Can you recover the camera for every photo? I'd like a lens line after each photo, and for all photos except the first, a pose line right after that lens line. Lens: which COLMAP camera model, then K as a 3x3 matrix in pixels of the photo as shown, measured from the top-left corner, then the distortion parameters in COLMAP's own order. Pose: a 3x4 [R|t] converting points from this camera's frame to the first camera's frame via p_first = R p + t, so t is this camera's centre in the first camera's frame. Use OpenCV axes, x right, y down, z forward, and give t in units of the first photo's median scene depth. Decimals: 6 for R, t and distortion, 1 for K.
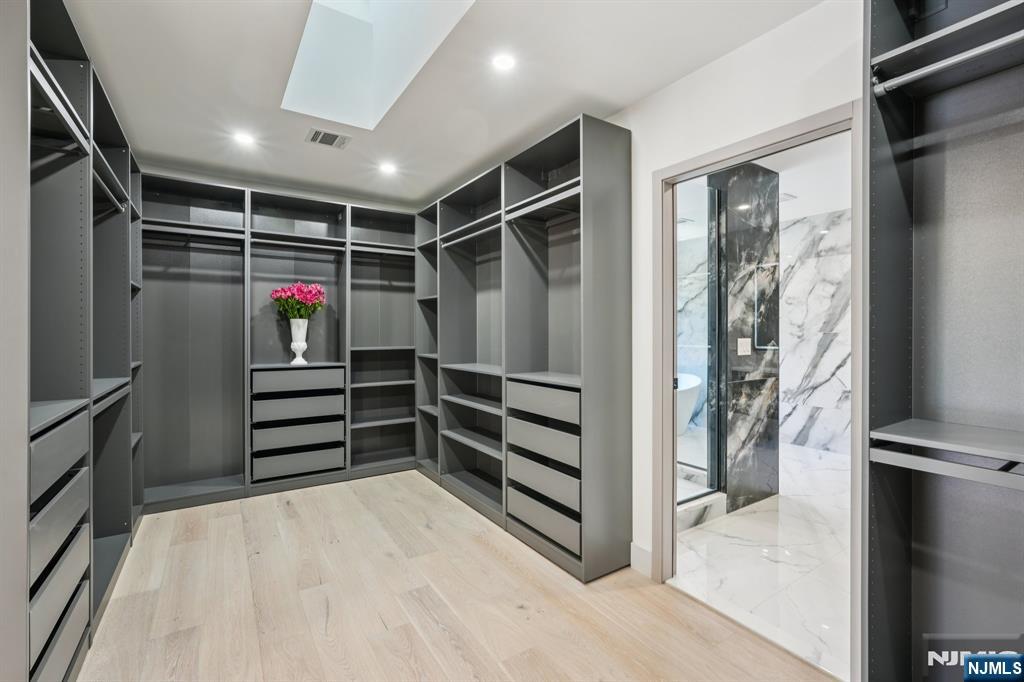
lens RADIAL K [[452.4, 0, 512.6], [0, 452.4, 333.2], [0, 0, 1]] dist [-0.001520, -0.000253]
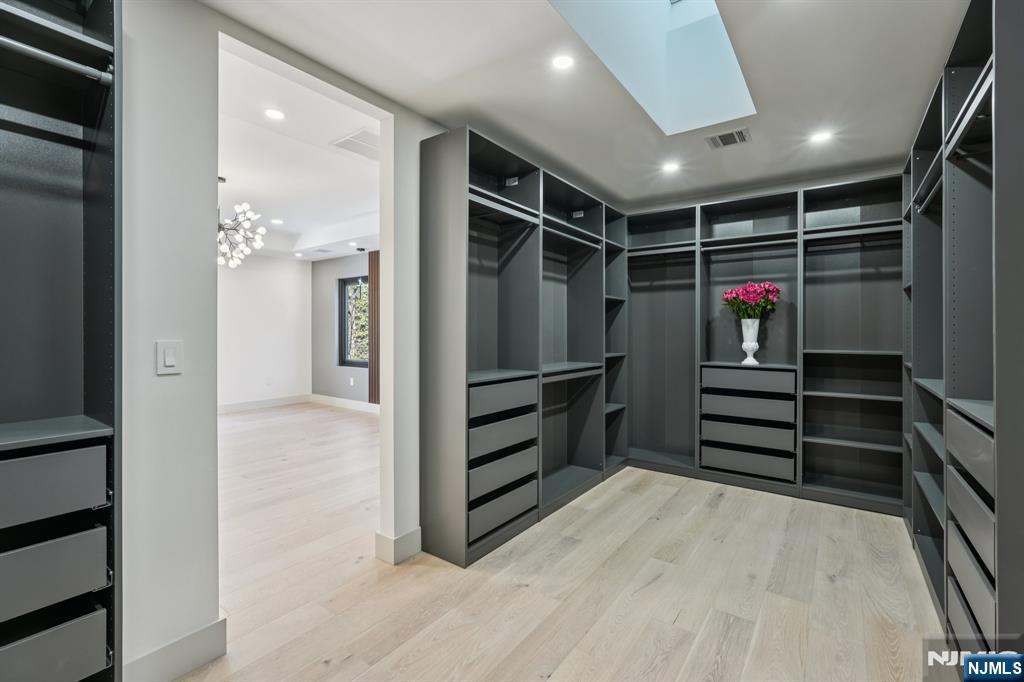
lens RADIAL K [[452.4, 0, 512.6], [0, 452.4, 333.2], [0, 0, 1]] dist [-0.001520, -0.000253]
pose [[0.355659, 0.002875, -0.934611, 0.325021], [-0.006298, 0.999980, 0.000680, 0.002901], [0.934594, 0.005644, 0.355670, 0.180733]]
